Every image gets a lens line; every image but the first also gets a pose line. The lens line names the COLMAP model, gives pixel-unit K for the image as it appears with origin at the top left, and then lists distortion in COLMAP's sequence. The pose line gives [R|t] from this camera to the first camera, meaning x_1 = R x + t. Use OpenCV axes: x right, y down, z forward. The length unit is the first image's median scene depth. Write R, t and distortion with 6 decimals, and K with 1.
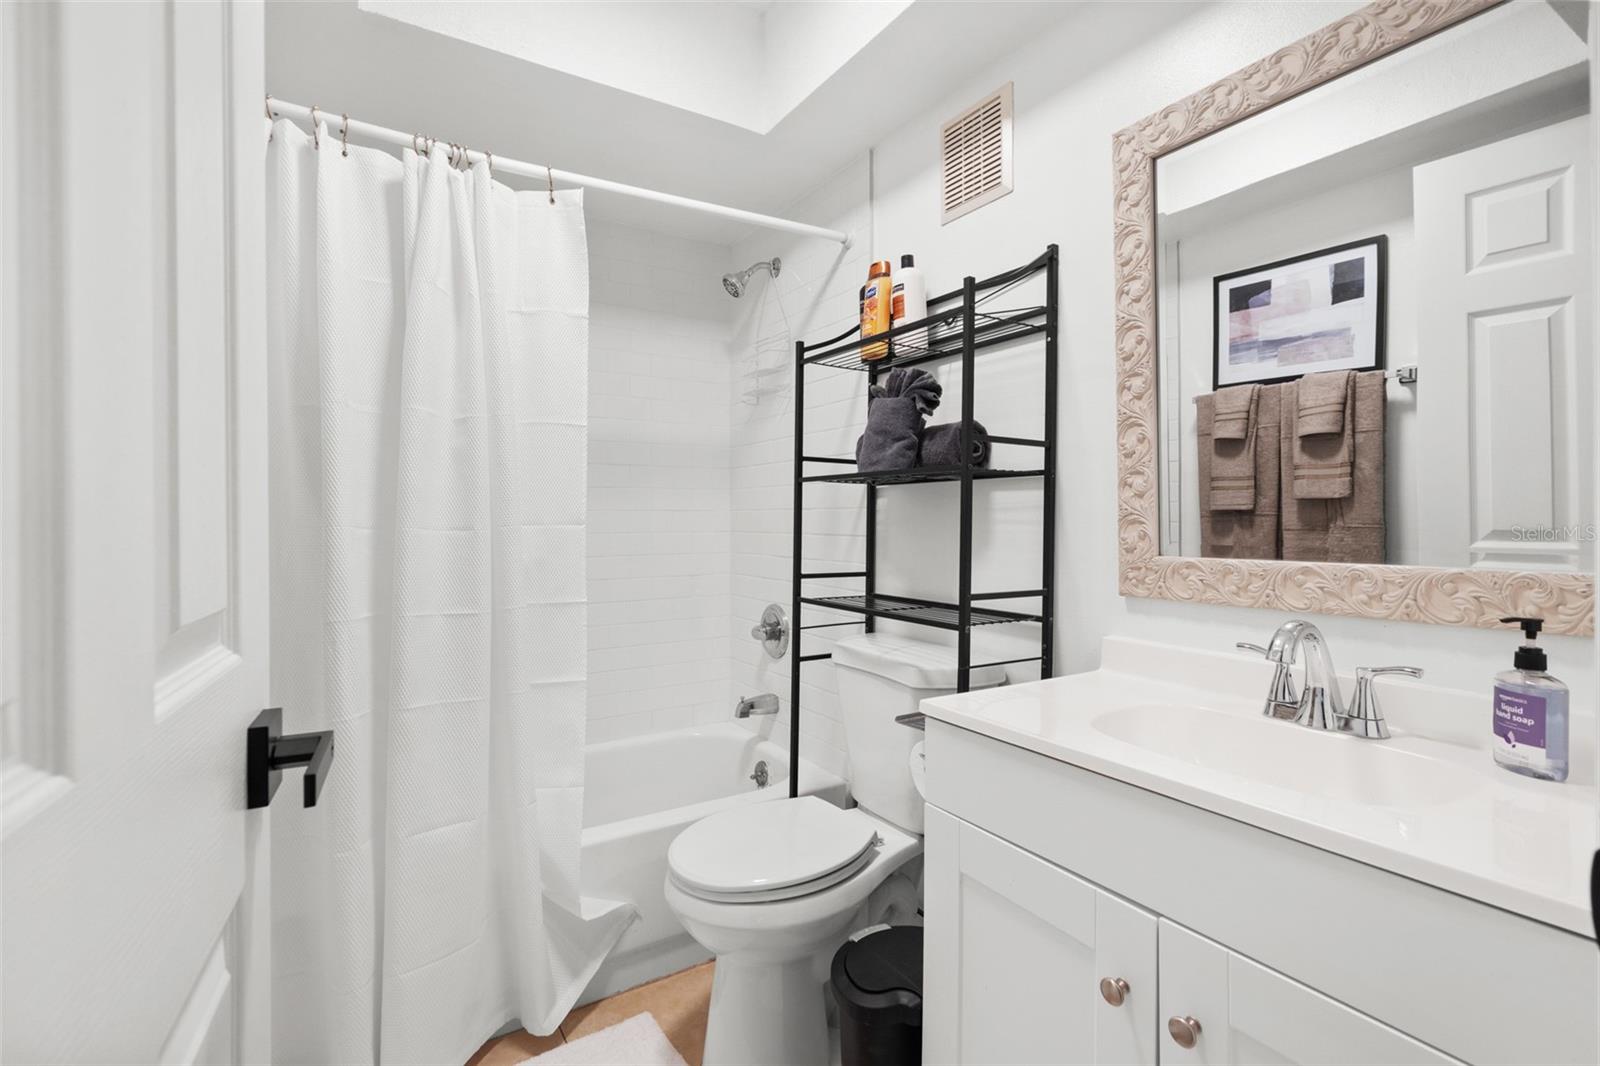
lens RADIAL K [[693.7, 0, 804.6], [0, 693.7, 540.0], [0, 0, 1]] dist [-0.000675, 0.000063]
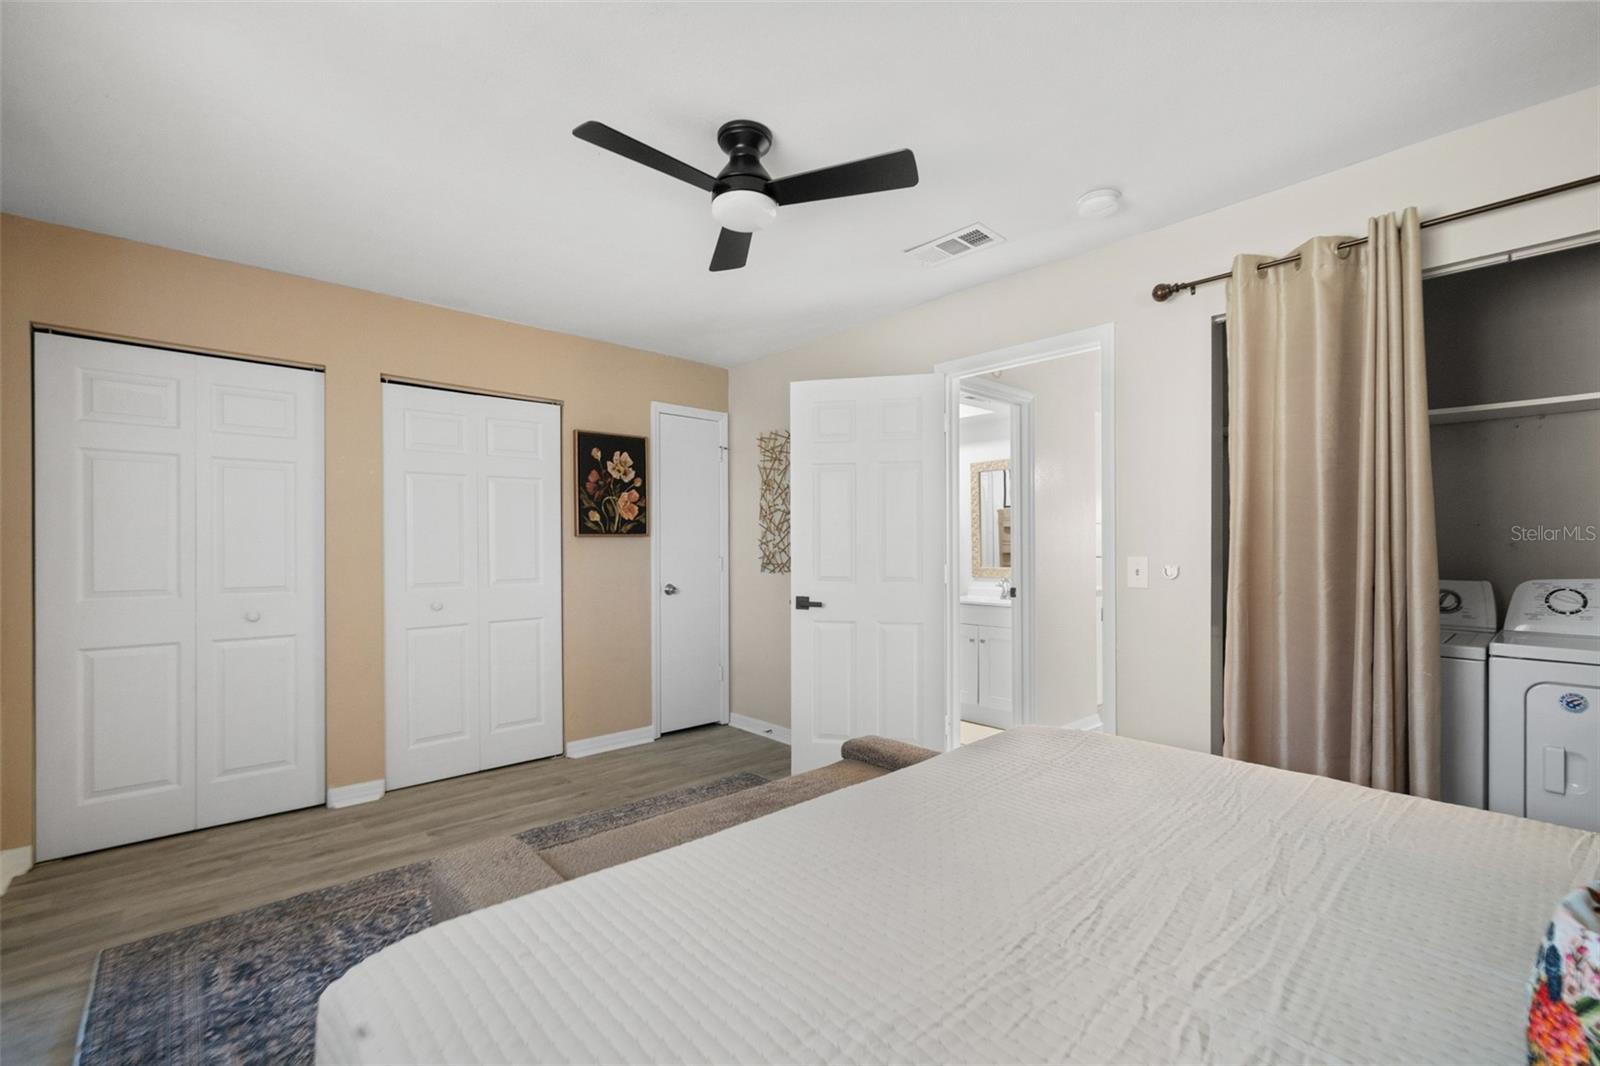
lens RADIAL K [[693.7, 0, 804.6], [0, 693.7, 540.0], [0, 0, 1]] dist [-0.000675, 0.000063]
pose [[0.980696, 0.014441, 0.195004, -1.310138], [-0.007890, 0.999380, -0.034327, 0.010248], [-0.195379, 0.032125, 0.980202, -2.814887]]
